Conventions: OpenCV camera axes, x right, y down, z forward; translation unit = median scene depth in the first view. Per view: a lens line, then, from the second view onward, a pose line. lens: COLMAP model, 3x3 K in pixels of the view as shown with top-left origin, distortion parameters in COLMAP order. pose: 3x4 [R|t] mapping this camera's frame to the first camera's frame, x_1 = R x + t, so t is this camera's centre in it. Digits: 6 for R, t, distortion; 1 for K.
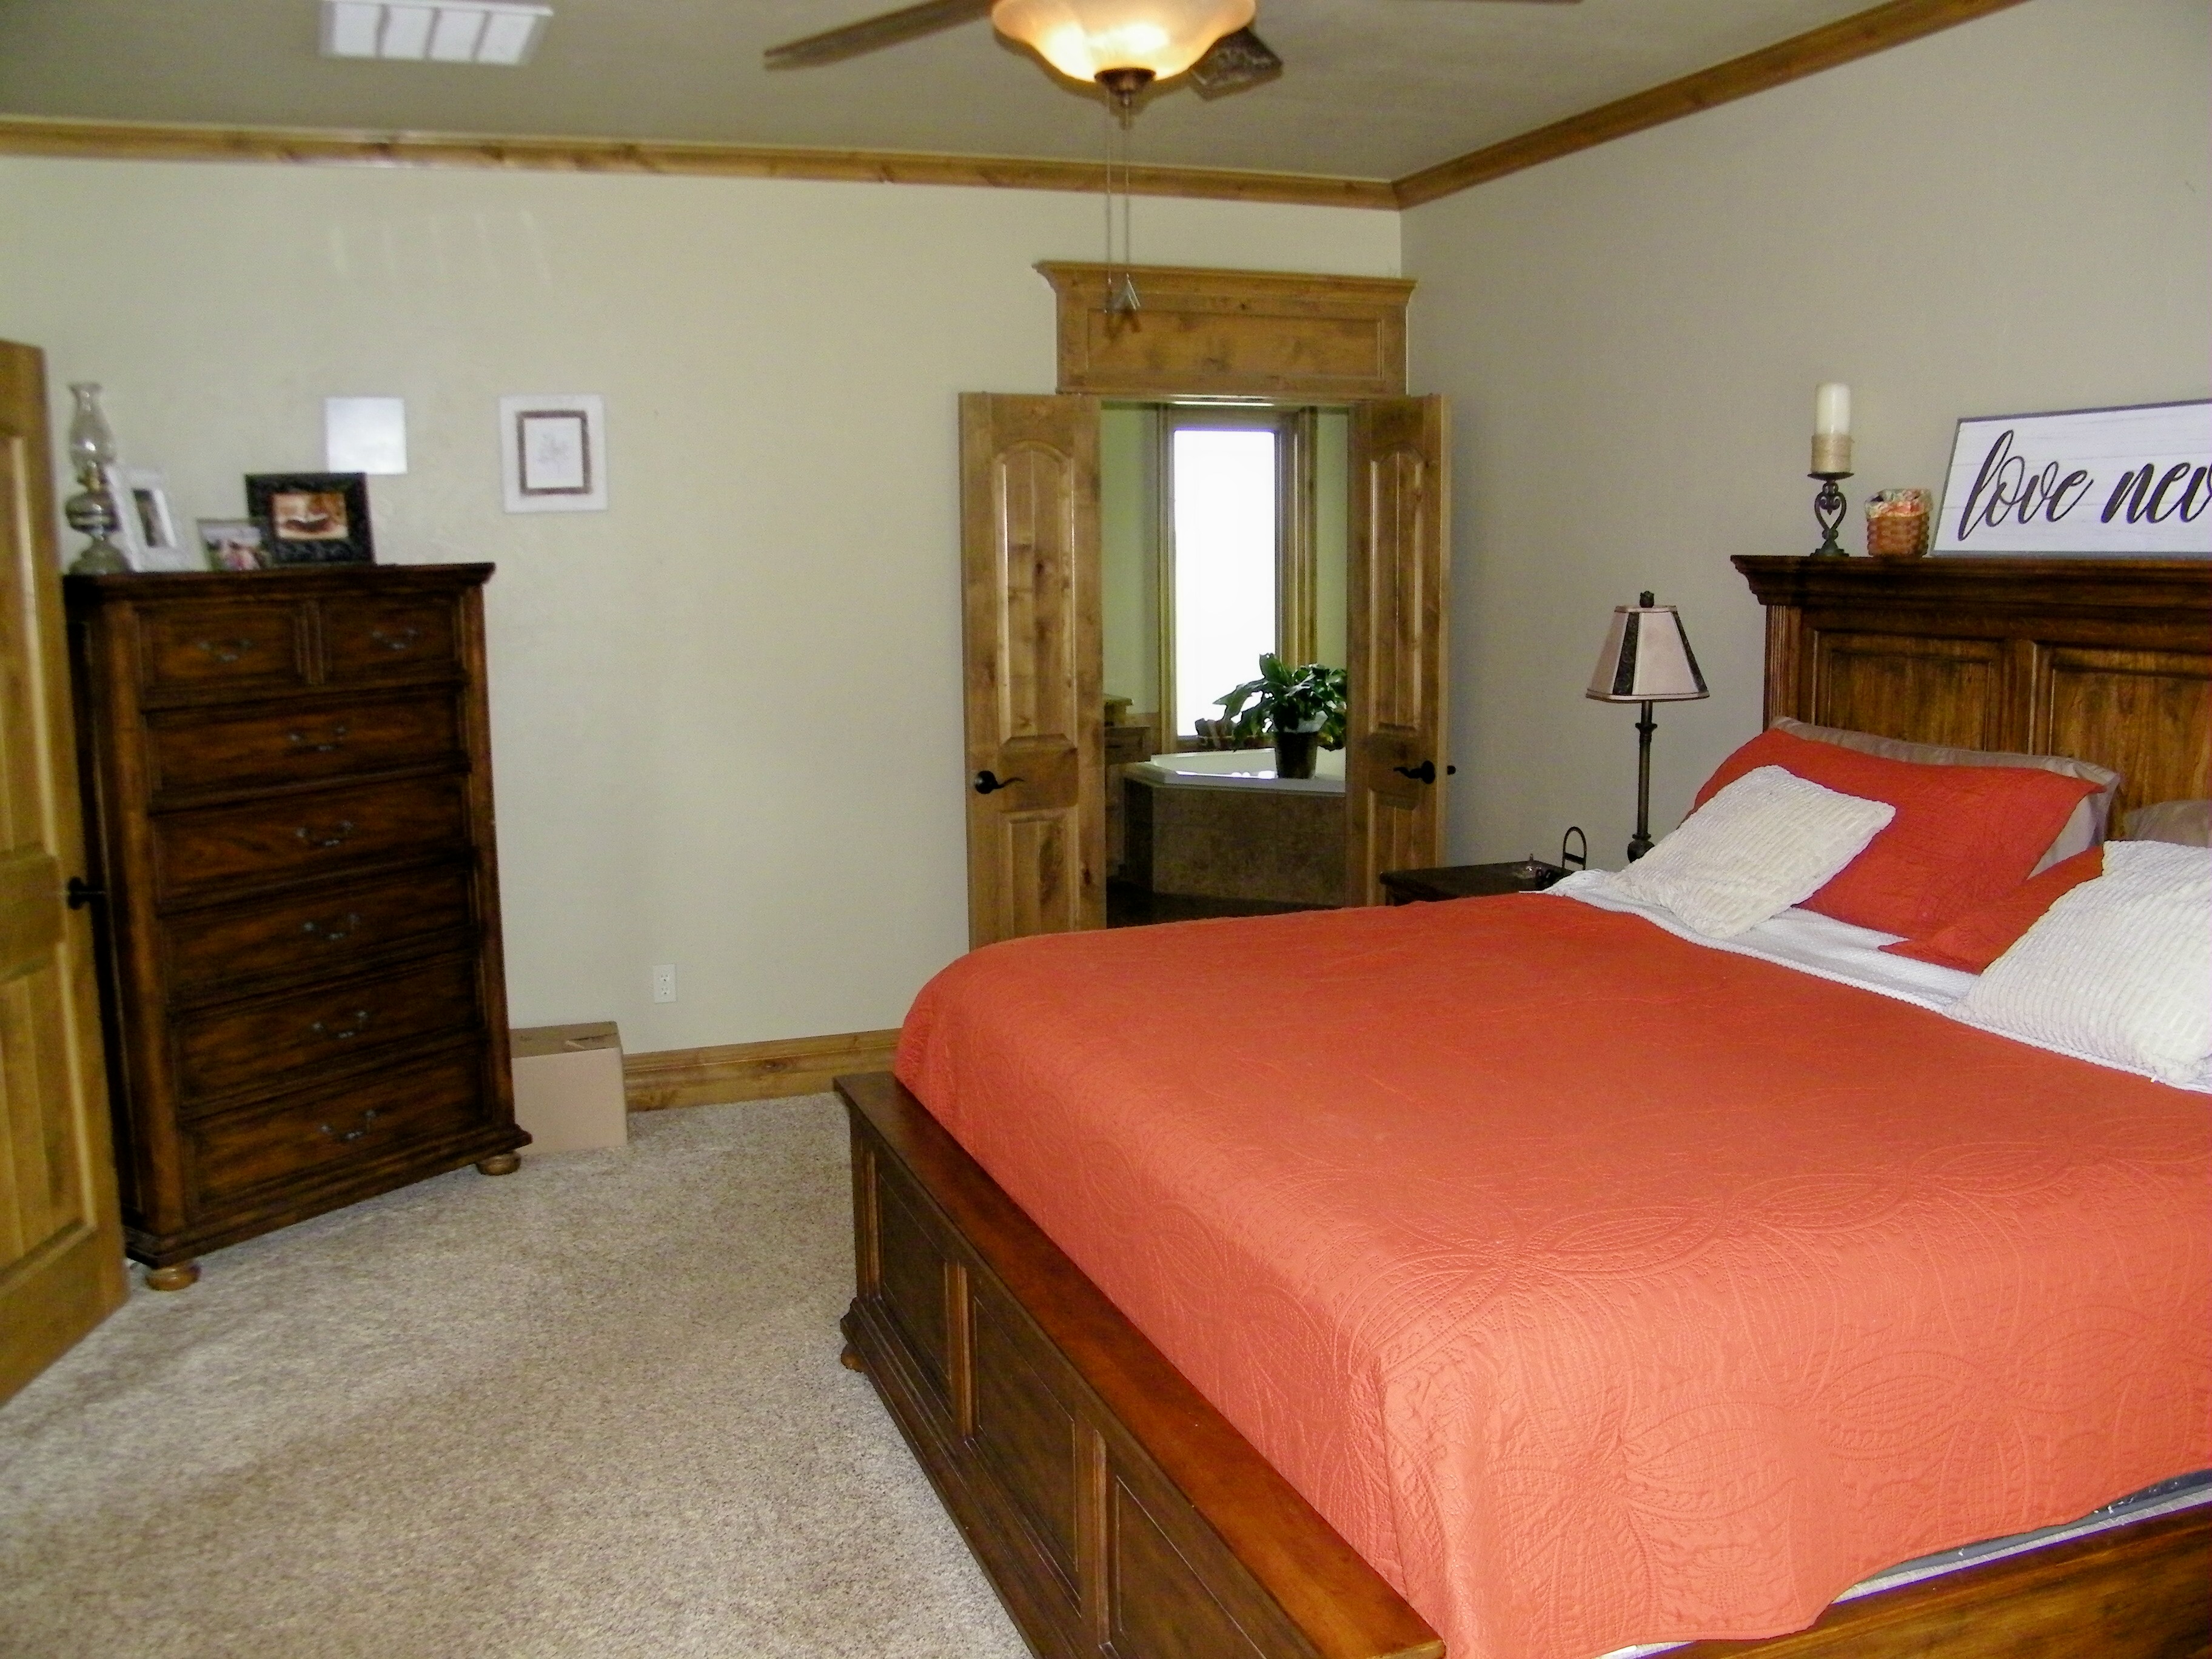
lens RADIAL K [[1898.8, 0, 1104.3], [0, 1898.8, 827.4], [0, 0, 1]] dist [-0.186563, 0.154475]
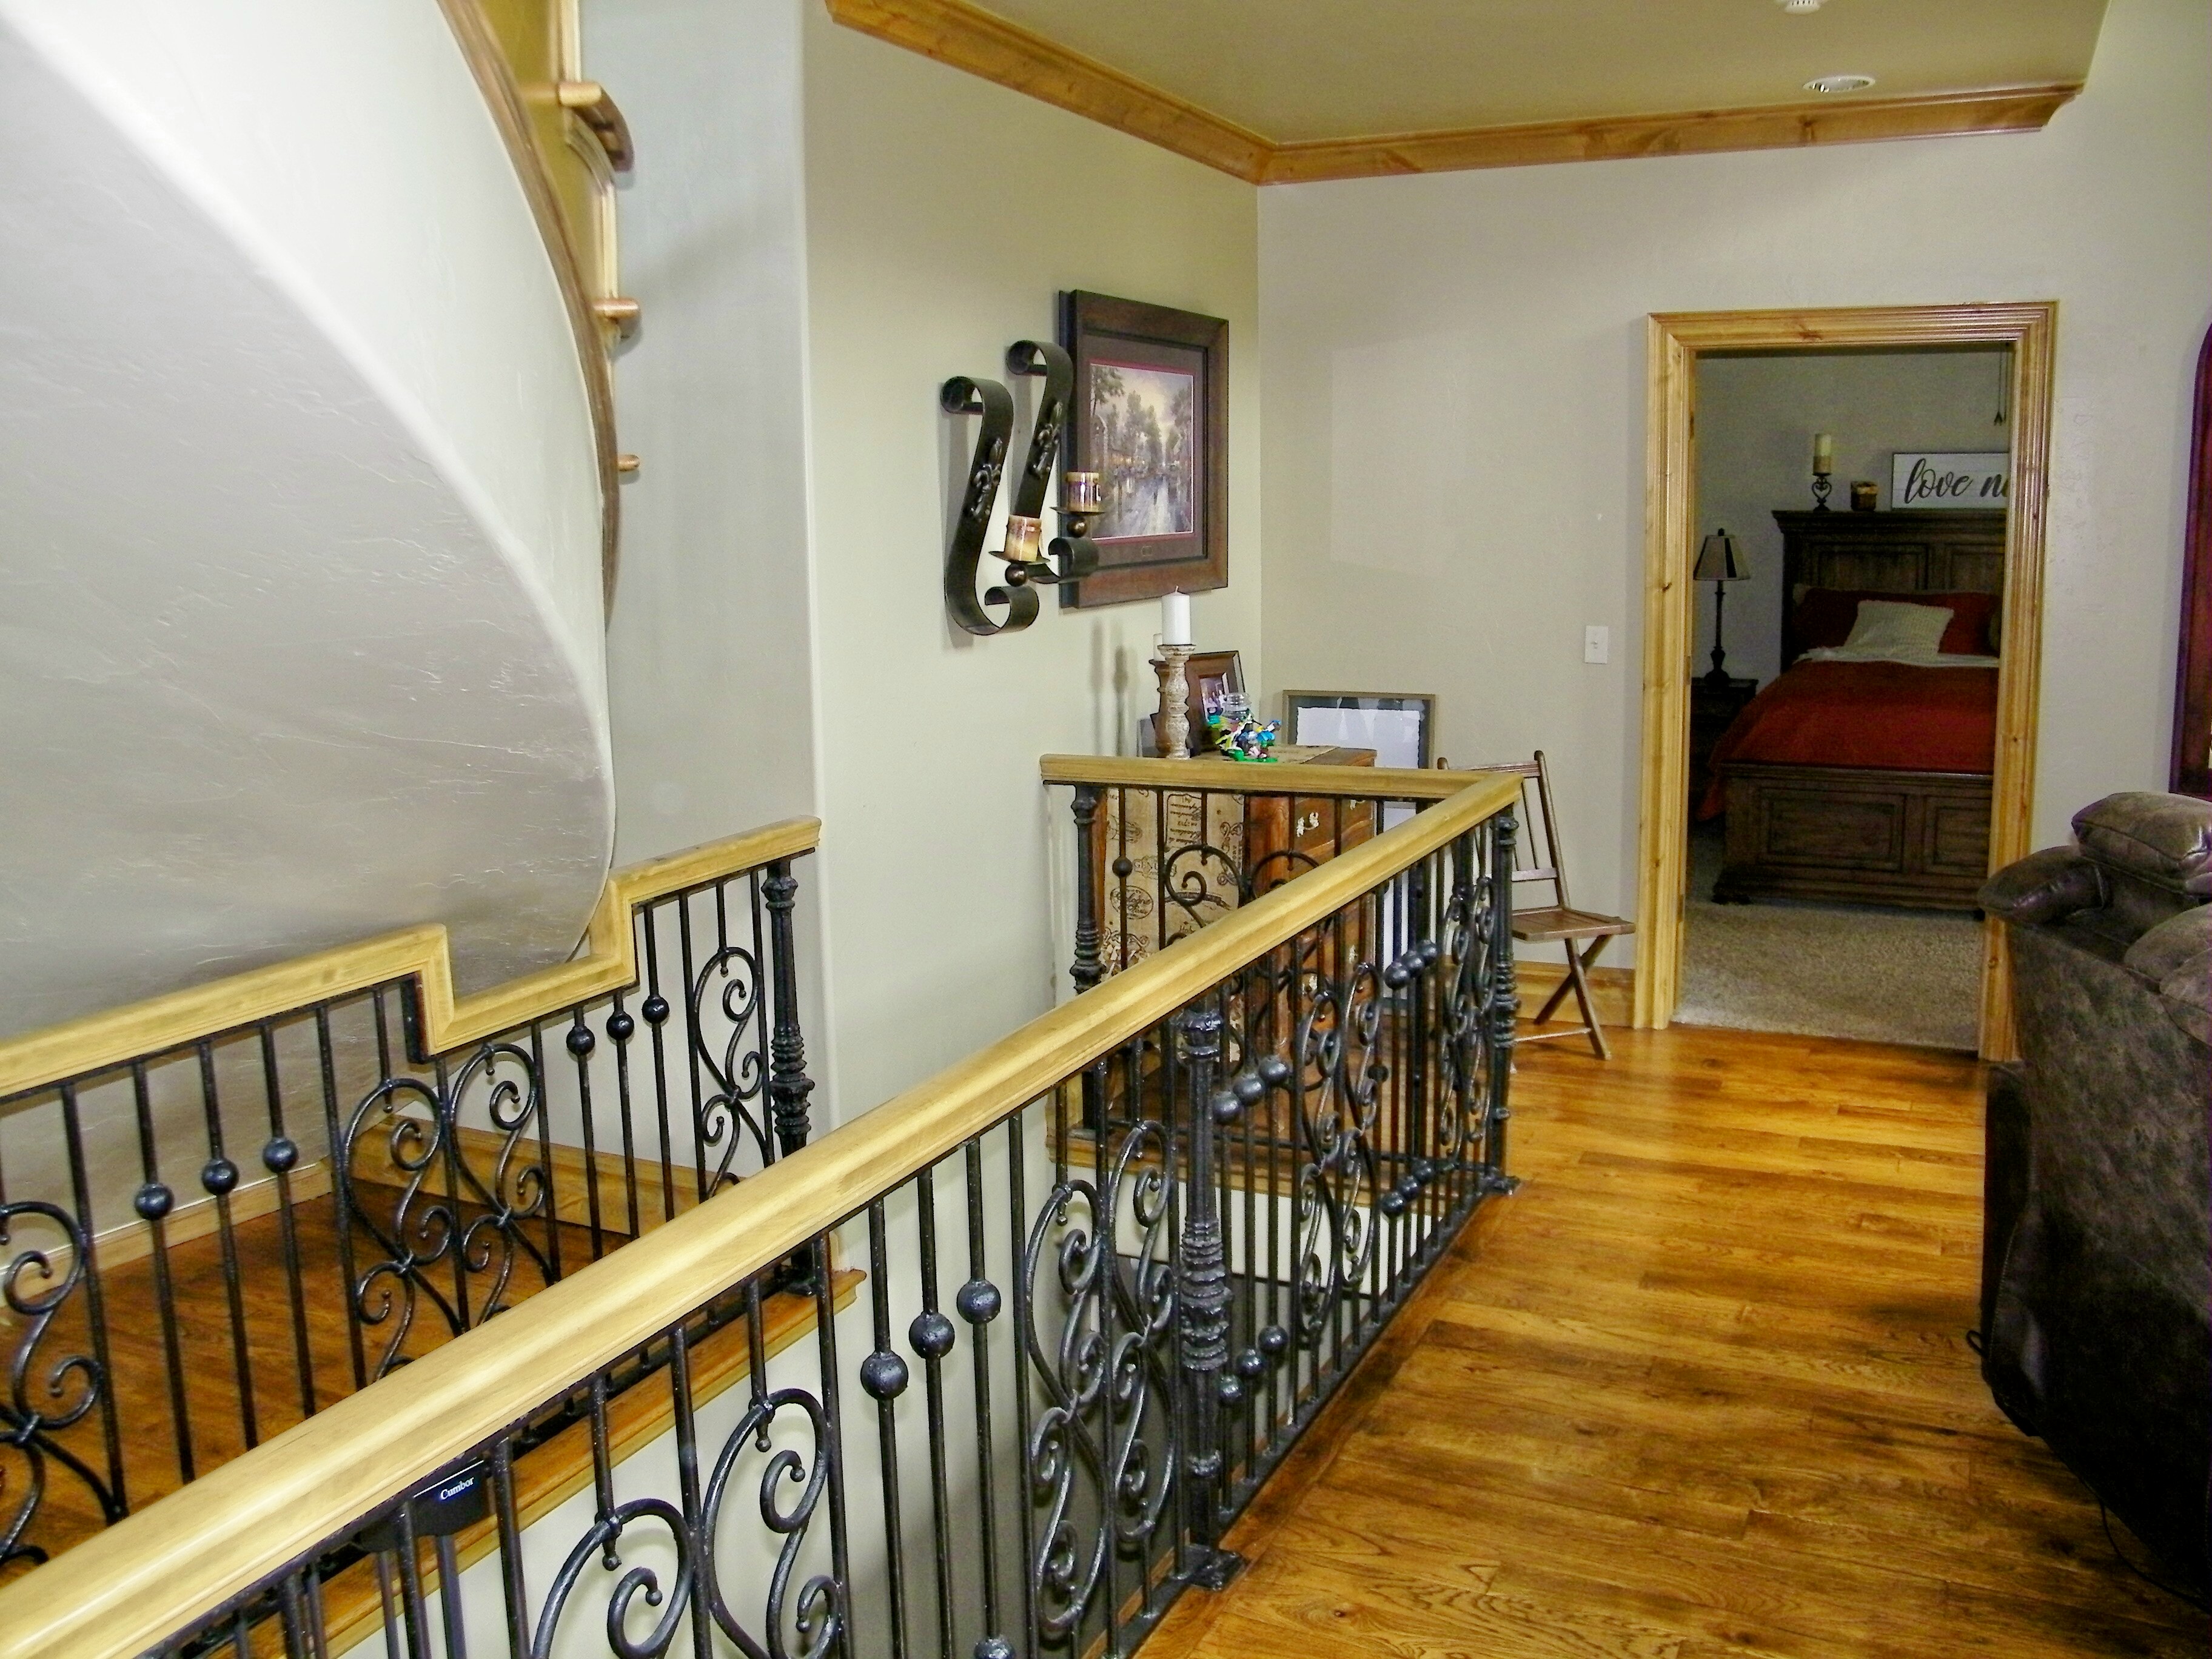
lens RADIAL K [[1898.8, 0, 1098.8], [0, 1898.8, 828.3], [0, 0, 1]] dist [-0.186563, 0.154475]
pose [[0.706624, -0.120454, 0.697261, -1.844751], [0.111964, 0.992024, 0.057907, 0.008766], [-0.698675, 0.037150, 0.714474, 0.026467]]
